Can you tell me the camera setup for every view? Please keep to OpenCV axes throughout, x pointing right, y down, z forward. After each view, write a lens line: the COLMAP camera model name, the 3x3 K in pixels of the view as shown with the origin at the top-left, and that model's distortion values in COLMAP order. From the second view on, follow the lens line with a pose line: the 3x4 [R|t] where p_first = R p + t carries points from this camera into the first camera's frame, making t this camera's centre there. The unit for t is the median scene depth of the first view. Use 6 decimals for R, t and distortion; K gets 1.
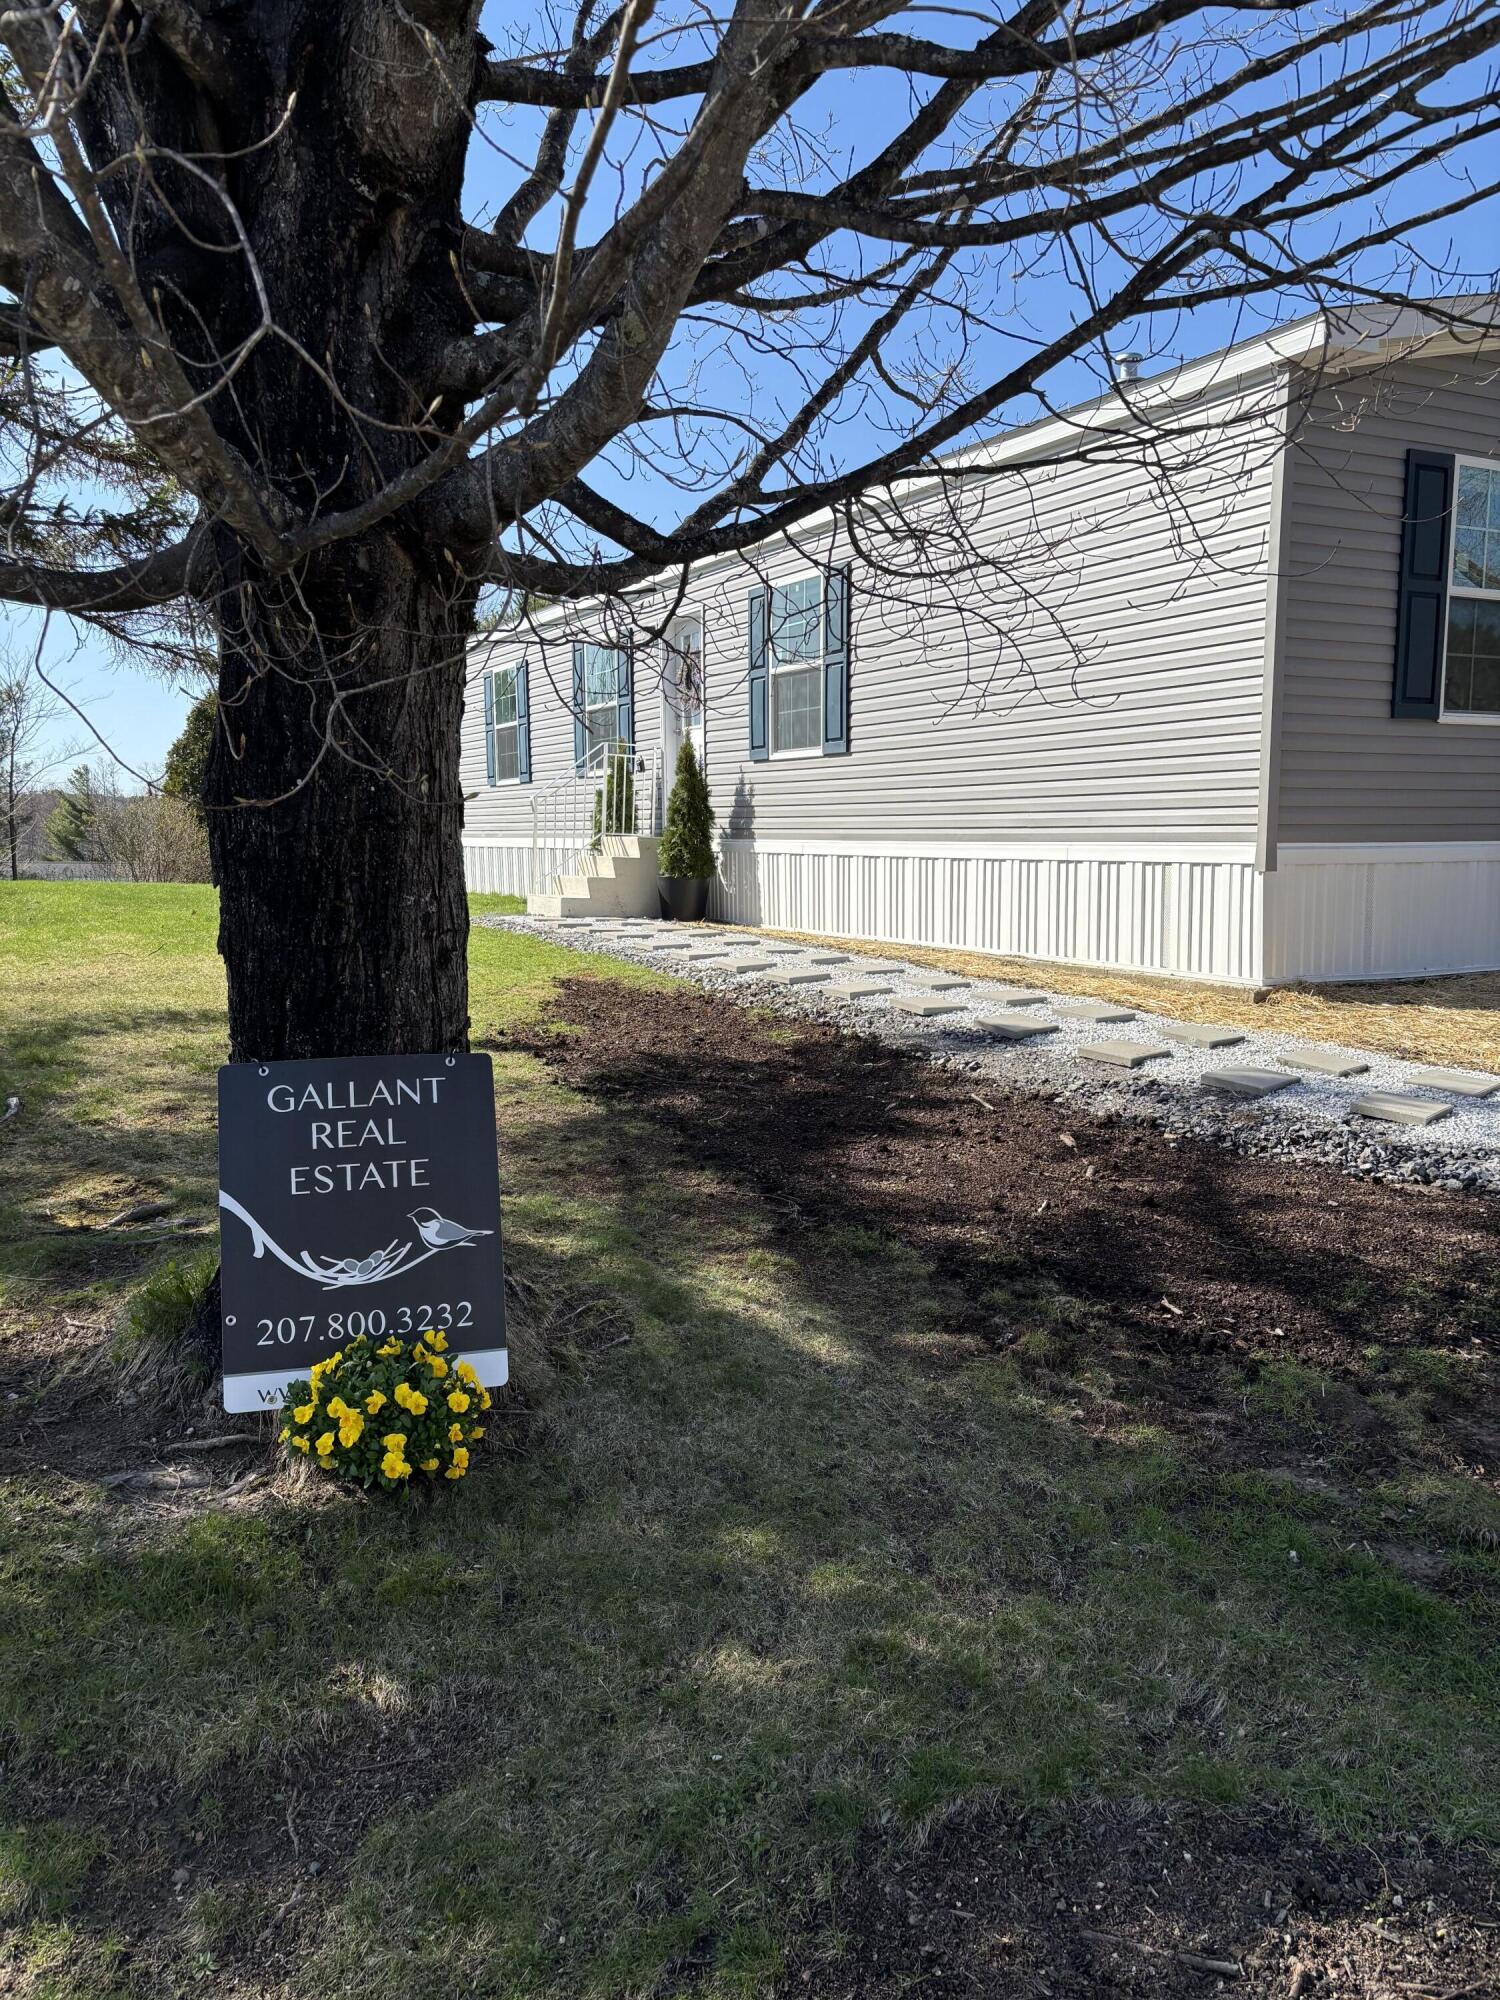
lens RADIAL K [[1506.4, 0, 750.0], [0, 1506.4, 1000.0], [0, 0, 1]] dist [0.048606, -0.051885]
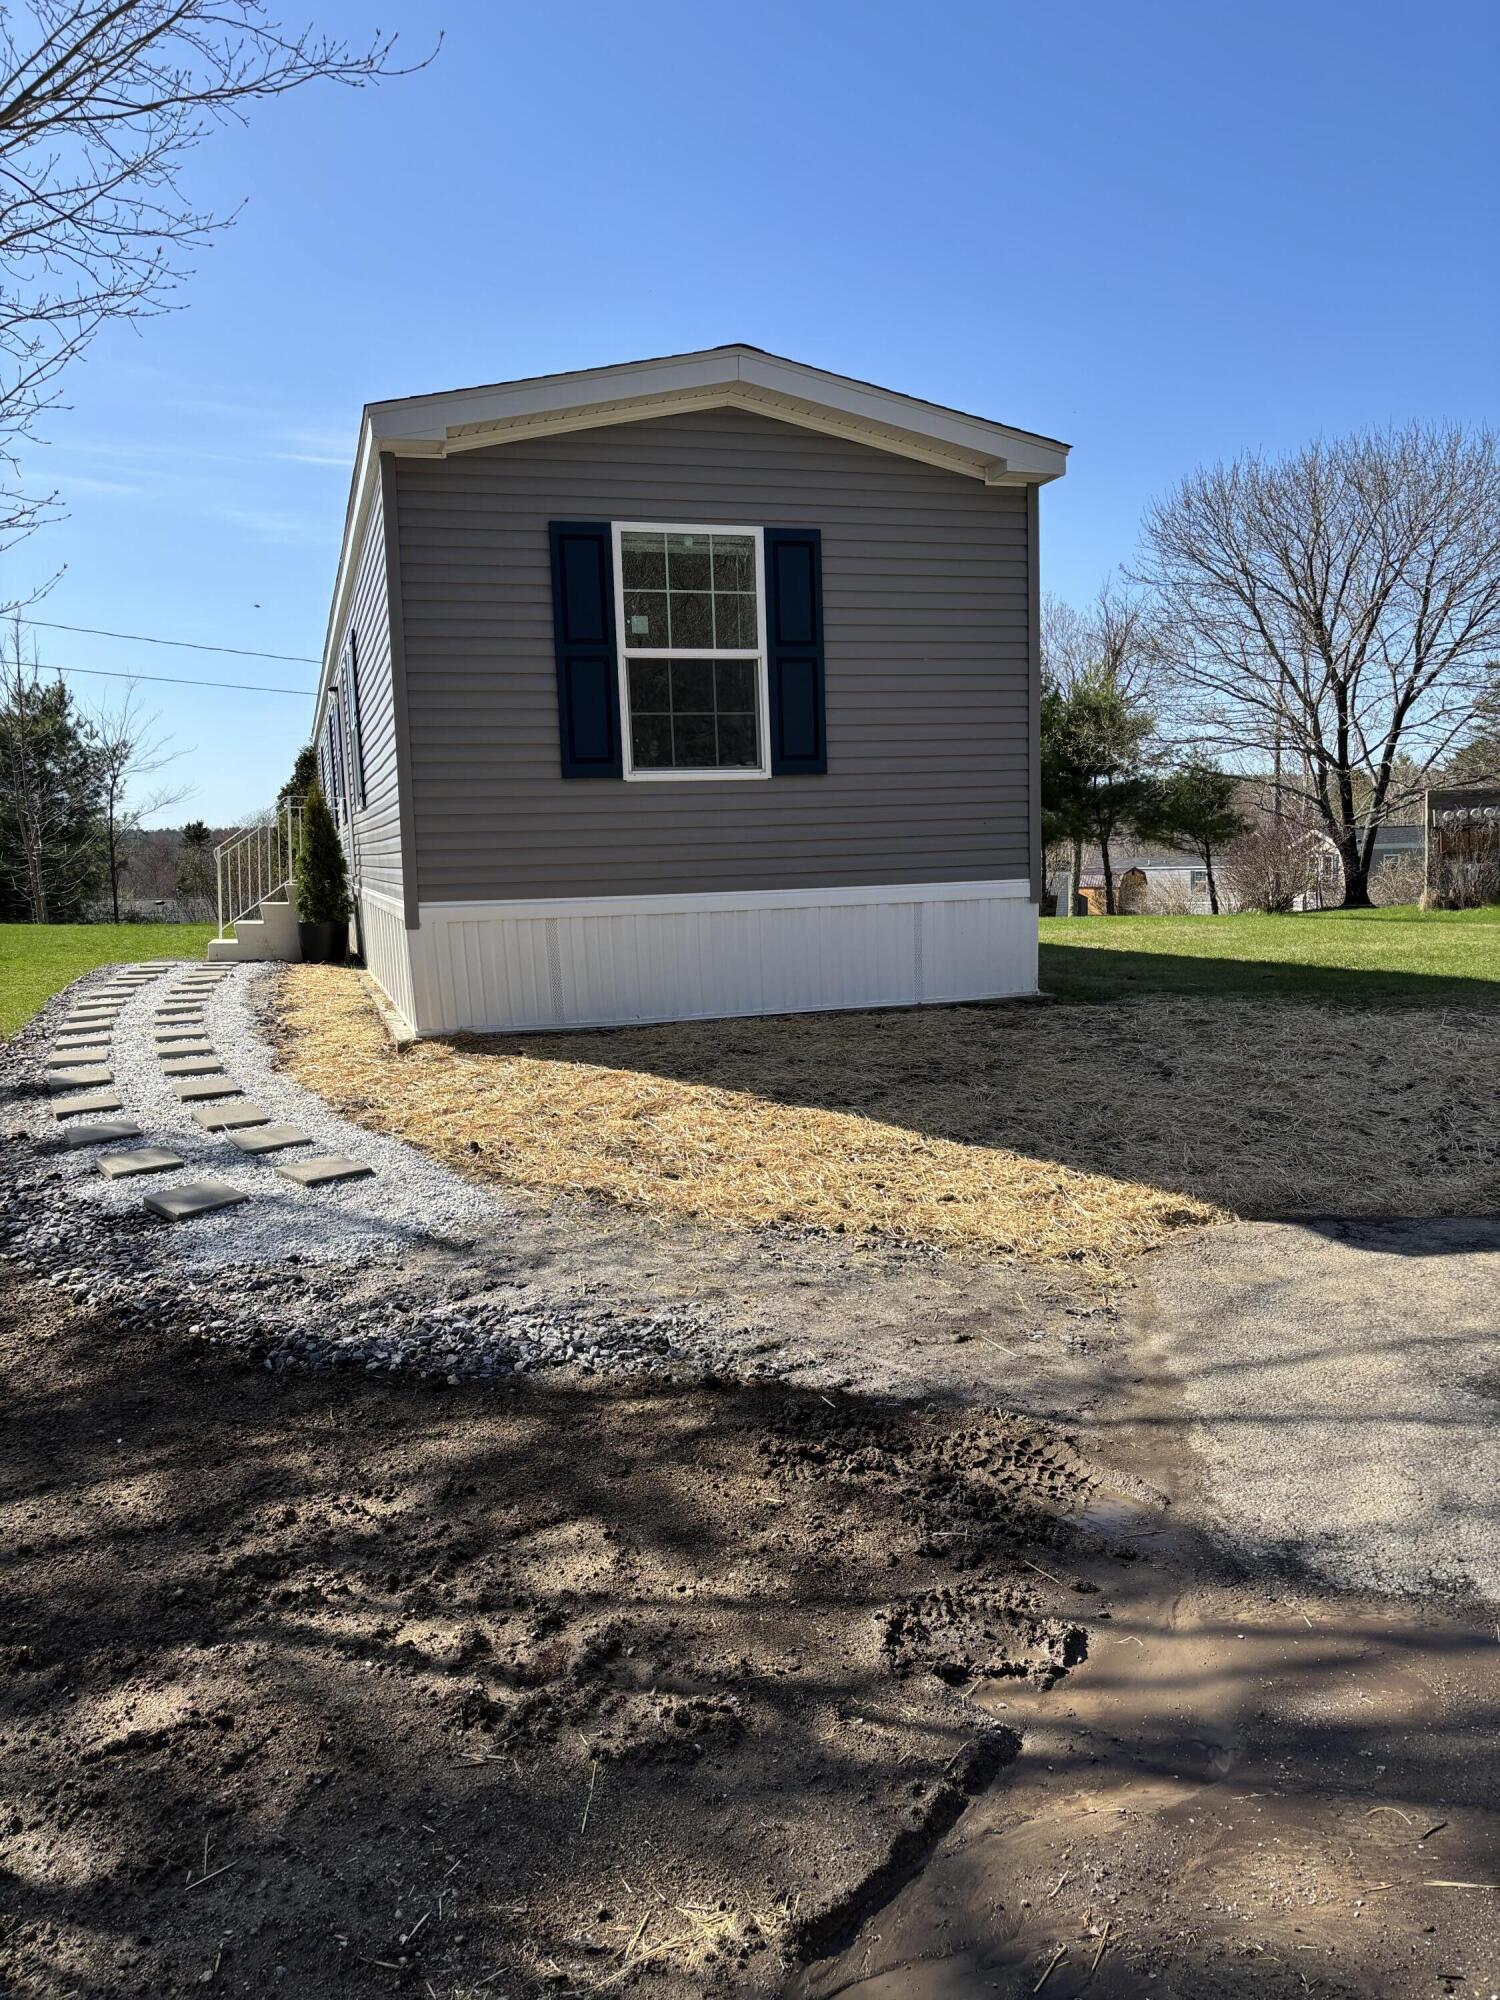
lens RADIAL K [[1488.5, 0, 754.7], [0, 1488.5, 1024.4], [0, 0, 1]] dist [0.046493, -0.052516]
pose [[0.982599, -0.003995, -0.185696, 0.741715], [0.005740, 0.999944, 0.008862, -0.025519], [0.185651, -0.009773, 0.982567, 0.016952]]
